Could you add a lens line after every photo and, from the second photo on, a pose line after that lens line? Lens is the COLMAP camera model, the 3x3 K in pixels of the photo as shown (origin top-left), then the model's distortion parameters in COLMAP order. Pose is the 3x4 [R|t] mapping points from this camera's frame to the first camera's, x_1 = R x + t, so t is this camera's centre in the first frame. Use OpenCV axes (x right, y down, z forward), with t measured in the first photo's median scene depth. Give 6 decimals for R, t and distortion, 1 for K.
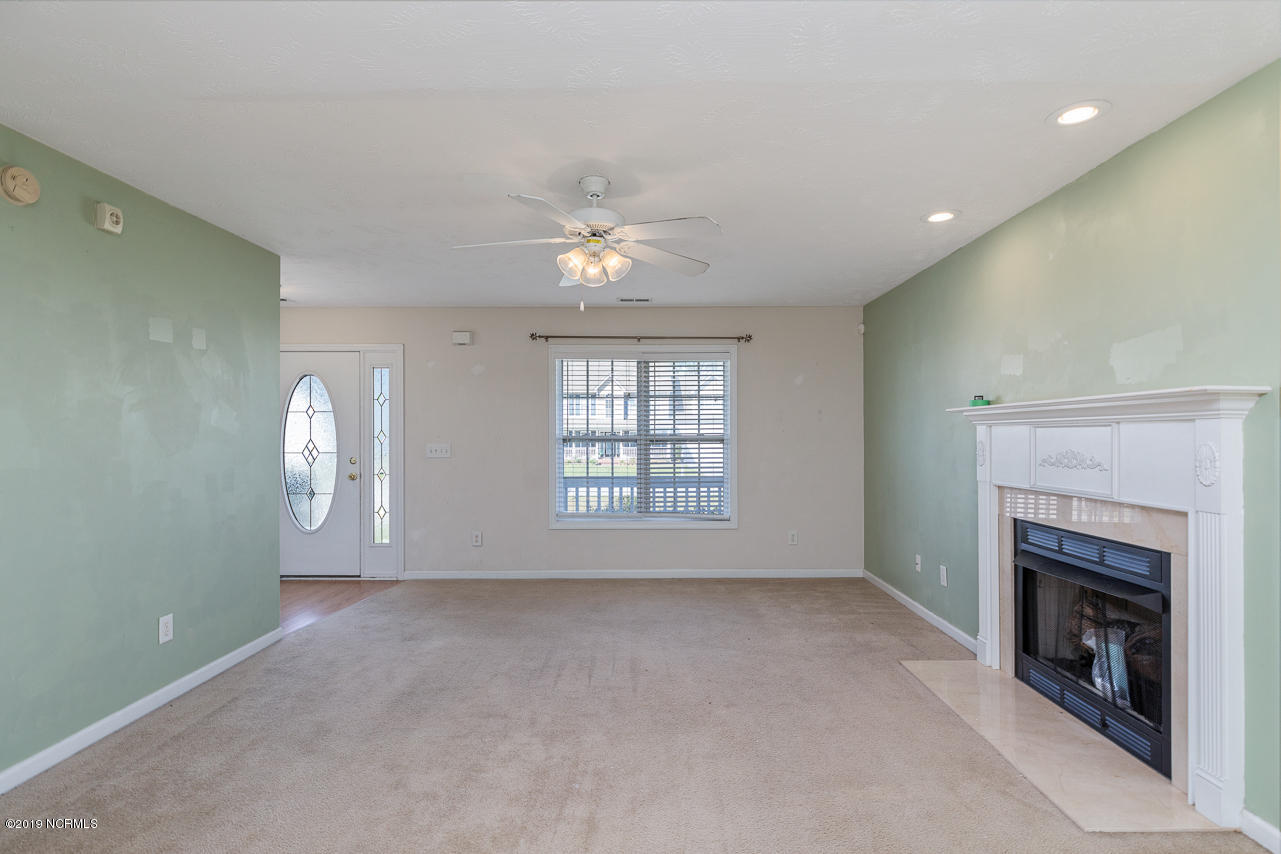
lens RADIAL K [[634.3, 0, 649.3], [0, 634.3, 434.5], [0, 0, 1]] dist [-0.000400, -0.000526]
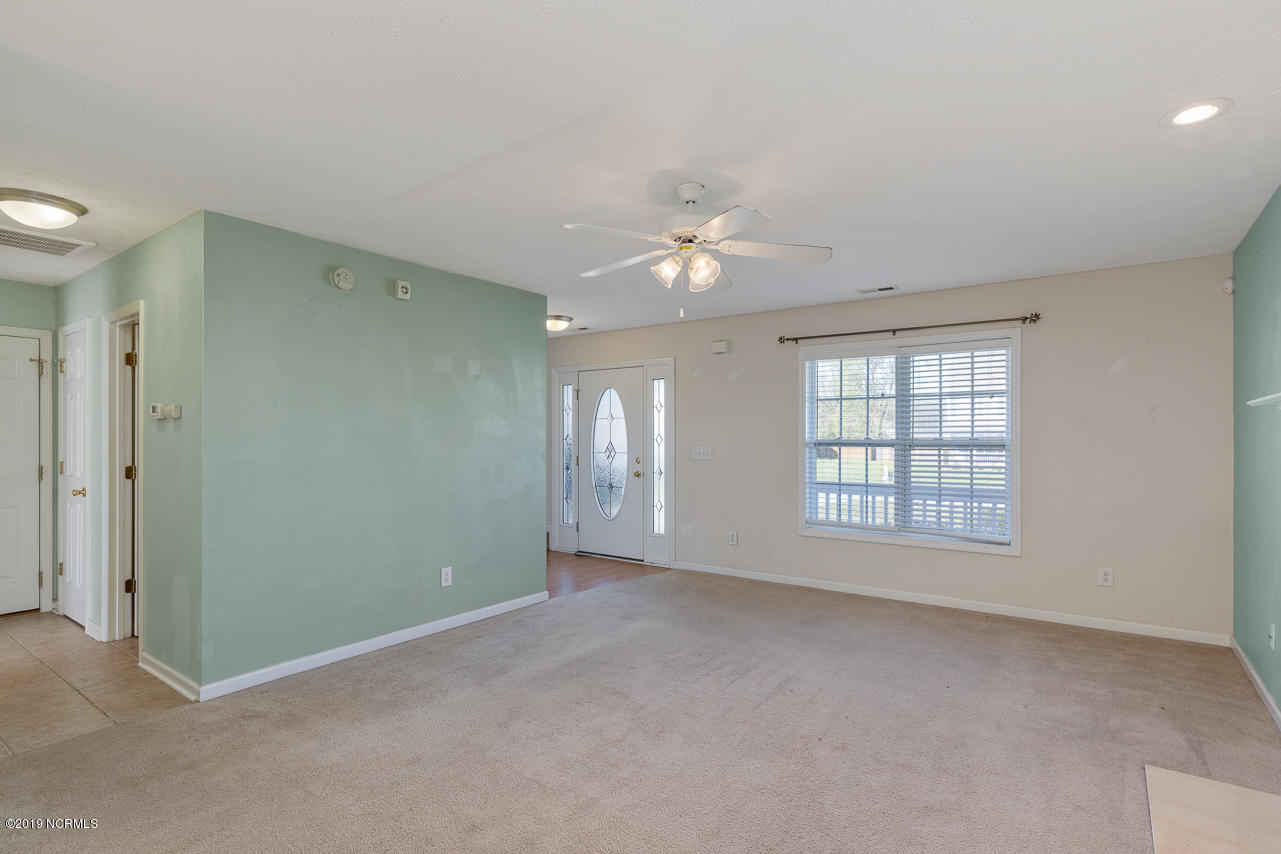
lens RADIAL K [[634.3, 0, 649.3], [0, 634.3, 434.5], [0, 0, 1]] dist [-0.000400, -0.000526]
pose [[0.808170, -0.001023, -0.588949, 0.273481], [-0.002338, 0.999985, -0.004946, -0.000436], [0.588945, 0.005375, 0.808155, 0.086443]]
